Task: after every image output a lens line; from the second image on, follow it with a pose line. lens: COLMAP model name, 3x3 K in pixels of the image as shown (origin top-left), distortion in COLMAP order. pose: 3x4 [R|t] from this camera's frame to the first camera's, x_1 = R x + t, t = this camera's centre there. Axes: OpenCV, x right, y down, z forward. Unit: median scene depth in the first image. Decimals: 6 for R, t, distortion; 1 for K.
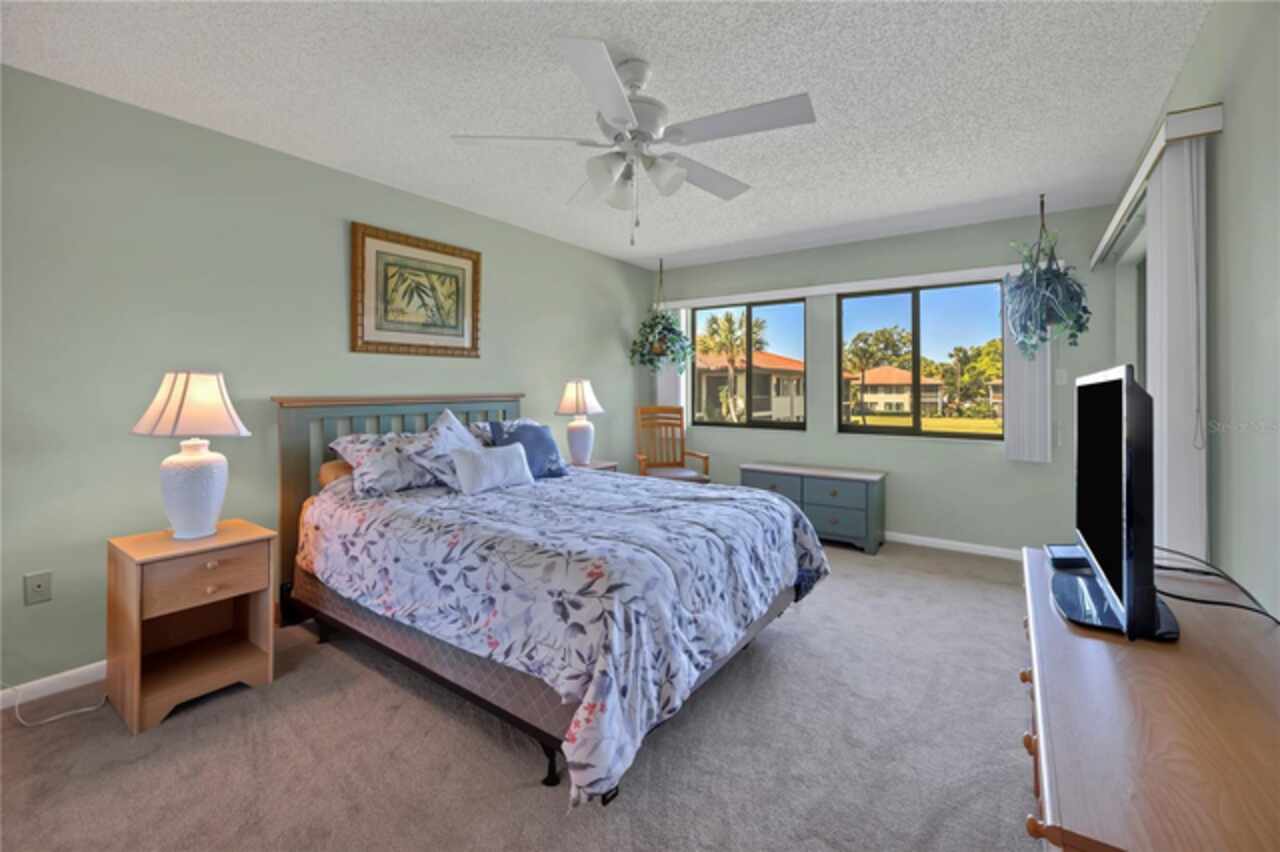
lens RADIAL K [[537.2, 0, 644.4], [0, 537.2, 389.0], [0, 0, 1]] dist [-0.002734, -0.000165]
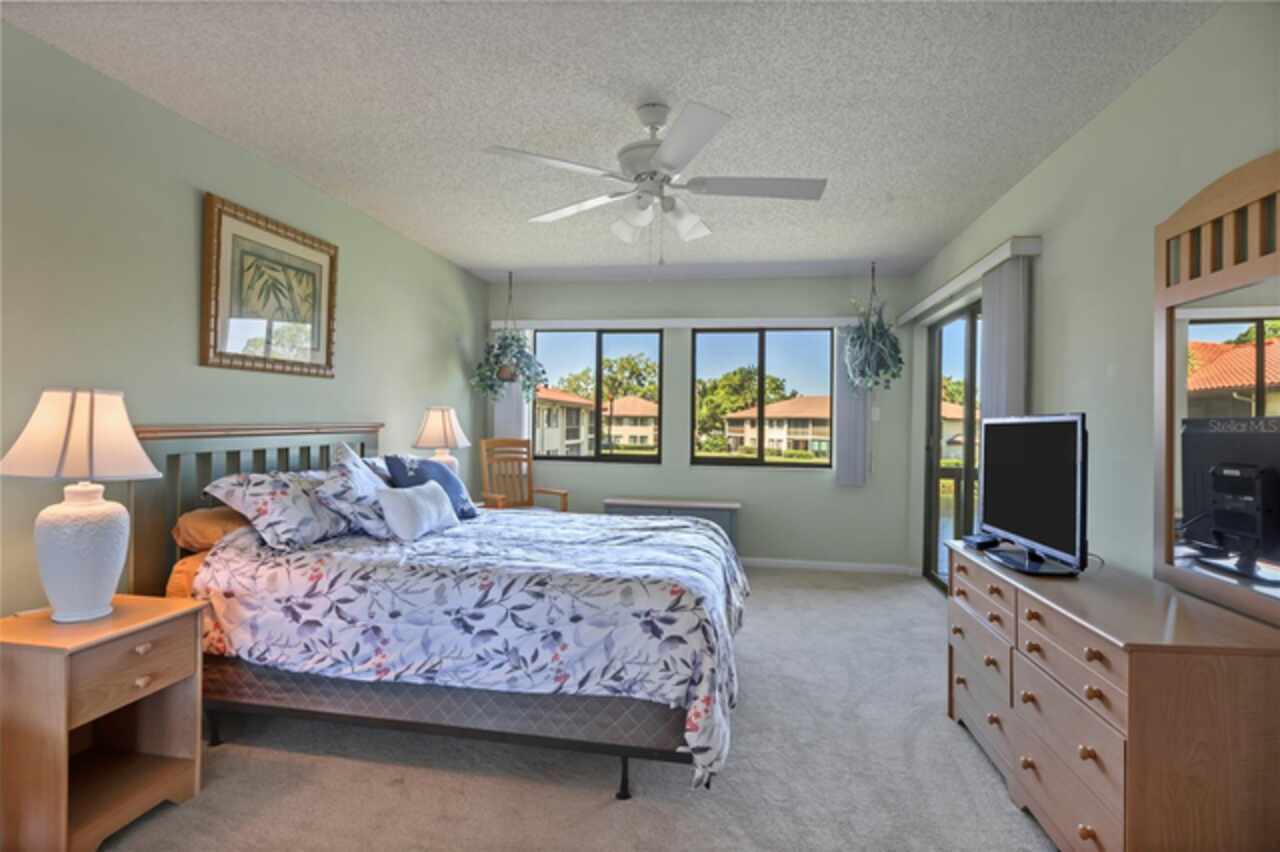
lens RADIAL K [[640.3, 0, 640.0], [0, 640.3, 426.0], [0, 0, 1]] dist [-0.008097, -0.000663]
pose [[0.899632, 0.008759, 0.436561, -0.378954], [-0.013435, 0.999881, 0.007626, 0.000029], [-0.436443, -0.012725, 0.899642, -0.067295]]
